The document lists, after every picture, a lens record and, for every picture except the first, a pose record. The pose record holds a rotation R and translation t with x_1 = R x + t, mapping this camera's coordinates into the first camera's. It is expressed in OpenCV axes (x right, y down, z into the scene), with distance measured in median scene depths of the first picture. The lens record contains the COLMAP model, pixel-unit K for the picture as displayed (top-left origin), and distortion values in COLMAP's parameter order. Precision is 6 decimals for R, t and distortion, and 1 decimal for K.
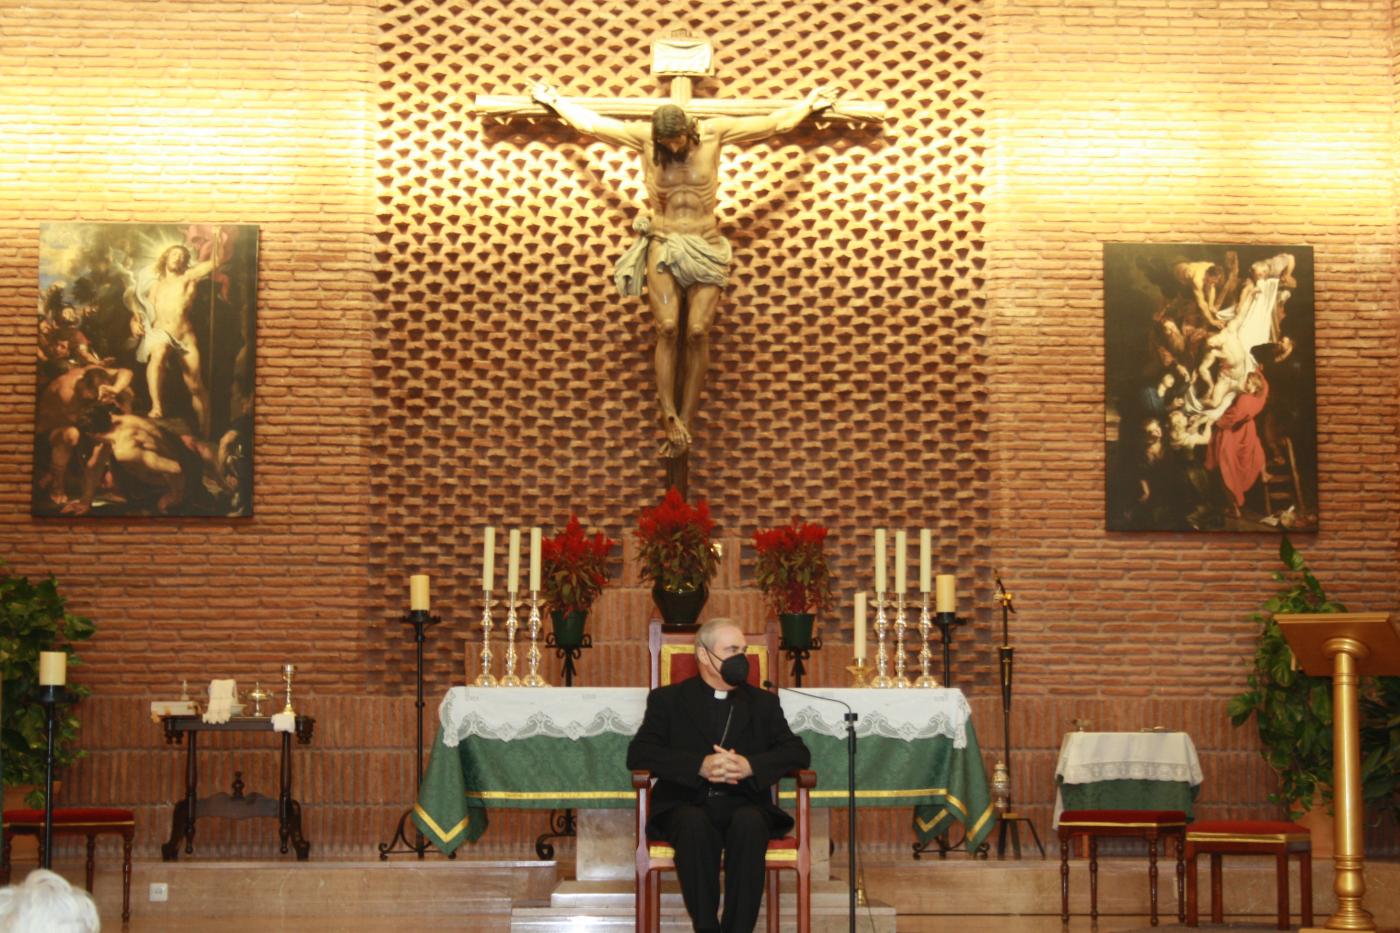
lens RADIAL K [[2598.3, 0, 707.3], [0, 2598.3, 492.2], [0, 0, 1]] dist [0.026635, -0.034764]
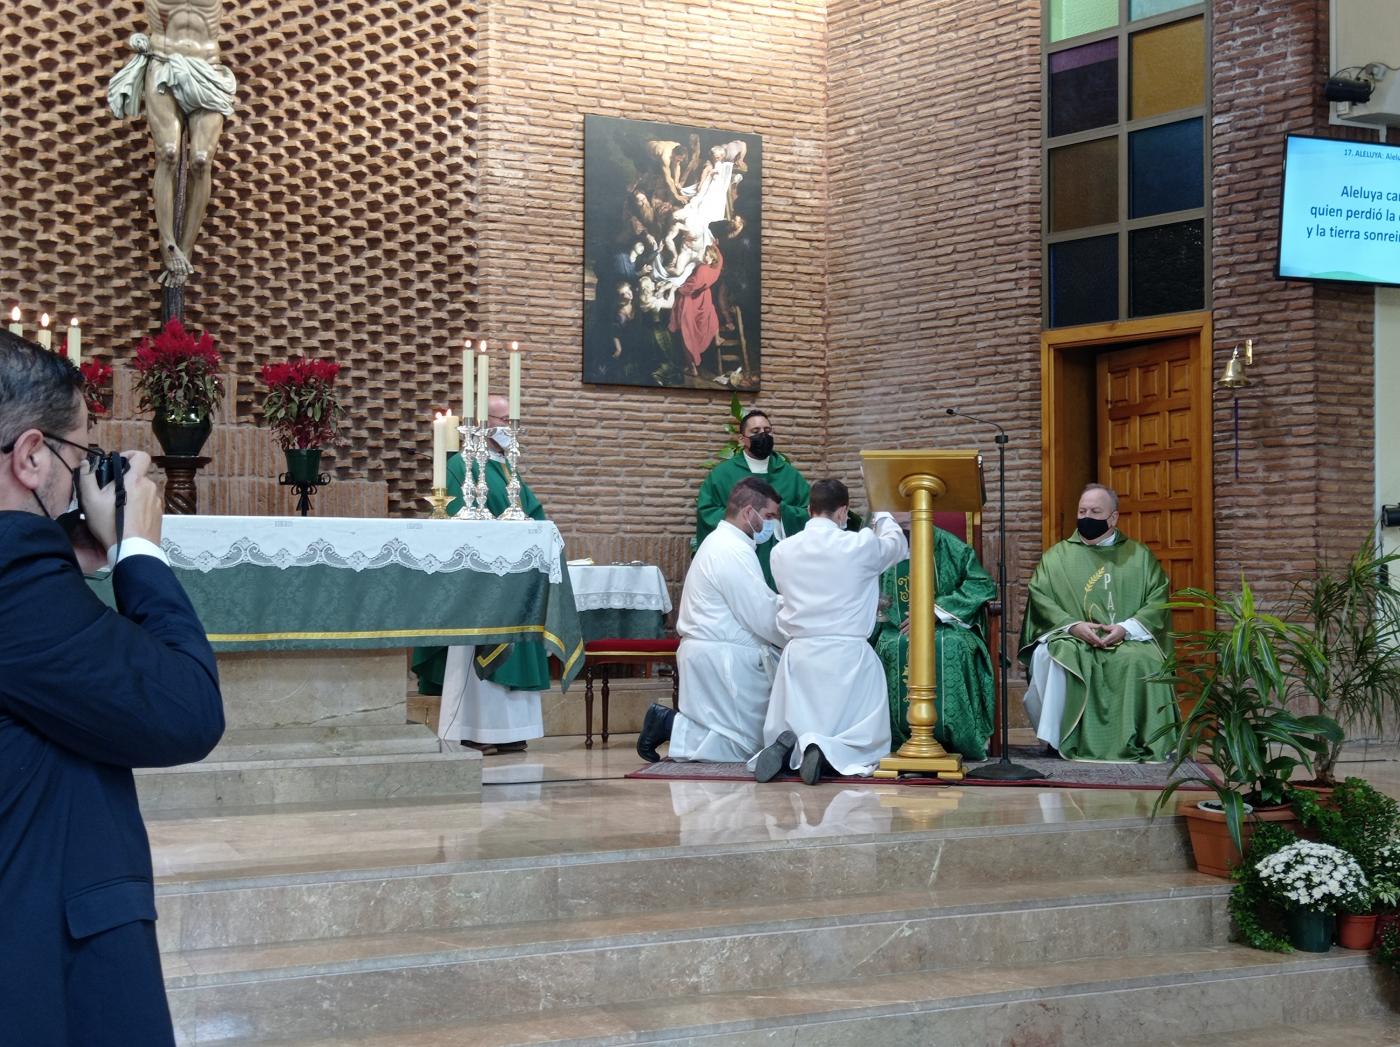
lens RADIAL K [[1766.4, 0, 704.1], [0, 1766.4, 535.3], [0, 0, 1]] dist [0.097062, -0.125570]
pose [[0.934995, 0.008892, 0.354551, -0.061524], [-0.035718, 0.996964, 0.069191, 0.025529], [-0.352859, -0.077357, 0.932473, 0.283088]]
